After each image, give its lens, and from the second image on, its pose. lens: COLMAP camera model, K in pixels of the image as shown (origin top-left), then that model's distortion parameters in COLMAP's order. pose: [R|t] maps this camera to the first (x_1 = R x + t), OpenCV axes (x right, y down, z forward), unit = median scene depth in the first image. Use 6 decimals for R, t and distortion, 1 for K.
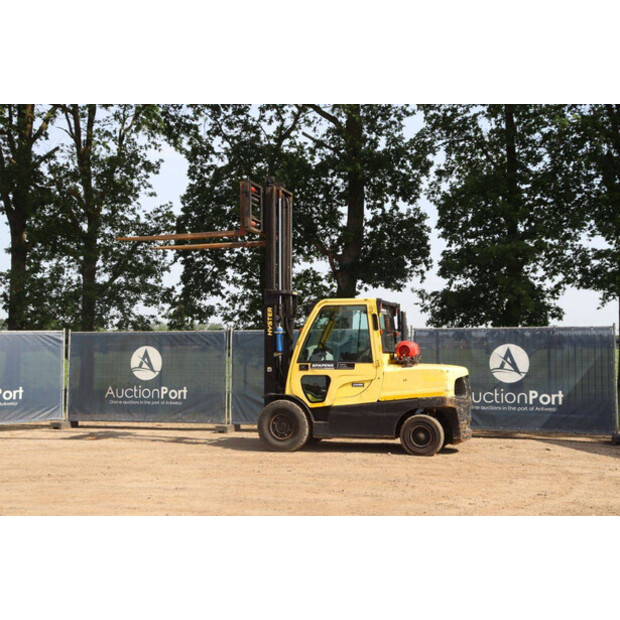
lens RADIAL K [[855.1, 0, 310.0], [0, 855.1, 310.0], [0, 0, 1]] dist [0.051102, 0.118648]
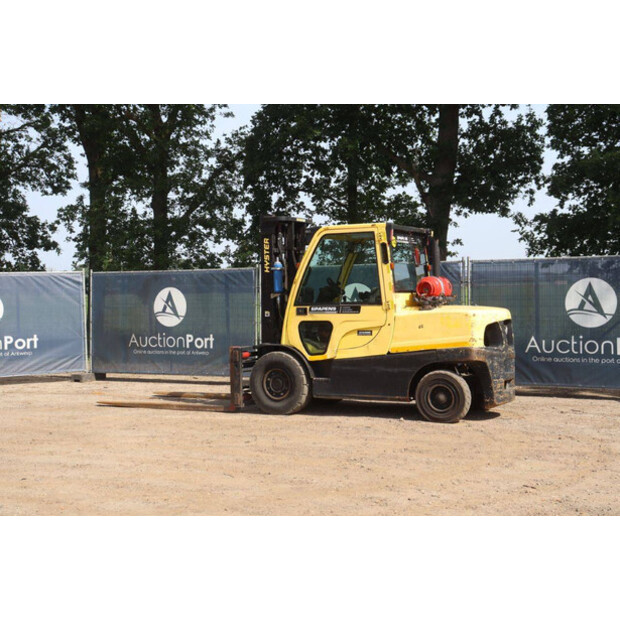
lens RADIAL K [[922.3, 0, 310.0], [0, 922.3, 310.0], [0, 0, 1]] dist [0.081138, -0.019481]
pose [[0.981019, -0.009844, -0.193661, 0.127968], [0.023194, 0.997498, 0.066789, 0.005878], [0.192519, -0.070013, 0.978792, 0.112985]]
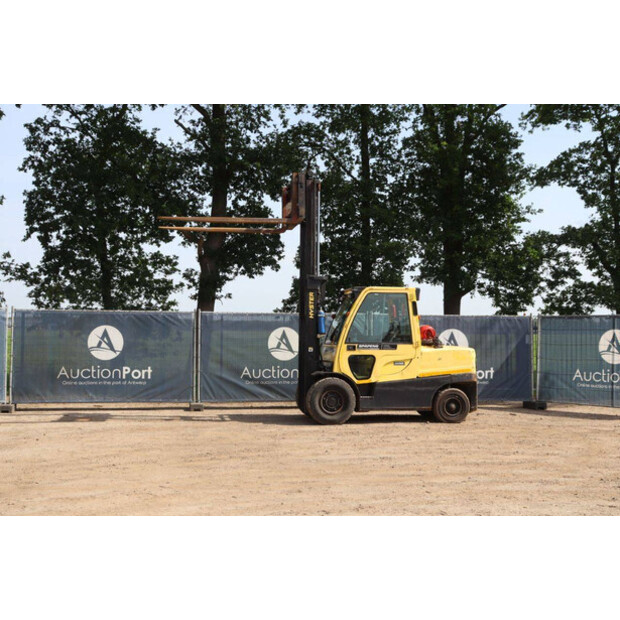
lens RADIAL K [[807.6, 0, 310.0], [0, 807.6, 310.0], [0, 0, 1]] dist [0.018988, 0.045611]
pose [[0.895988, 0.025098, 0.443369, -0.391308], [-0.033645, 0.999369, 0.011418, 0.006290], [-0.442803, -0.025148, 0.896266, 0.069735]]
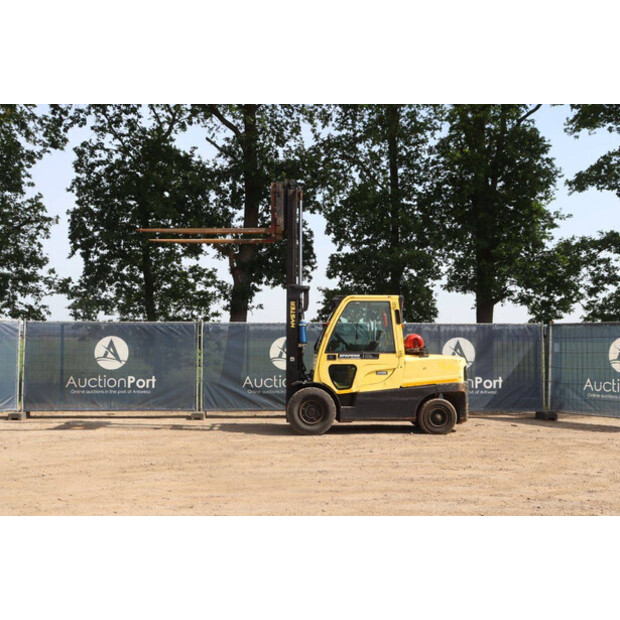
lens RADIAL K [[774.1, 0, 310.0], [0, 774.1, 310.0], [0, 0, 1]] dist [-0.001773, 0.077923]
pose [[0.943914, 0.021142, 0.329514, -0.271770], [-0.022907, 0.999737, 0.001473, 0.004591], [-0.329396, -0.008938, 0.944149, 0.059487]]
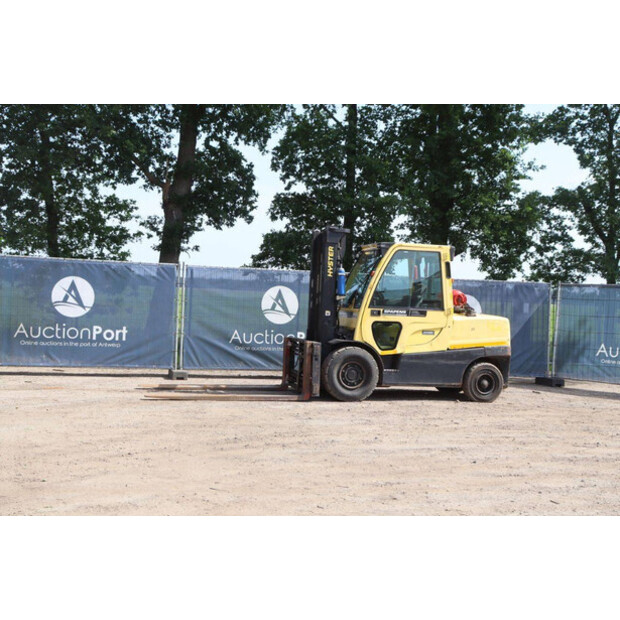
lens RADIAL K [[829.4, 0, 310.0], [0, 829.4, 310.0], [0, 0, 1]] dist [0.039063, 0.123908]
pose [[0.849328, 0.031879, 0.526901, -0.419789], [-0.071766, 0.995880, 0.055427, 0.013503], [-0.522964, -0.084889, 0.848117, 0.194019]]
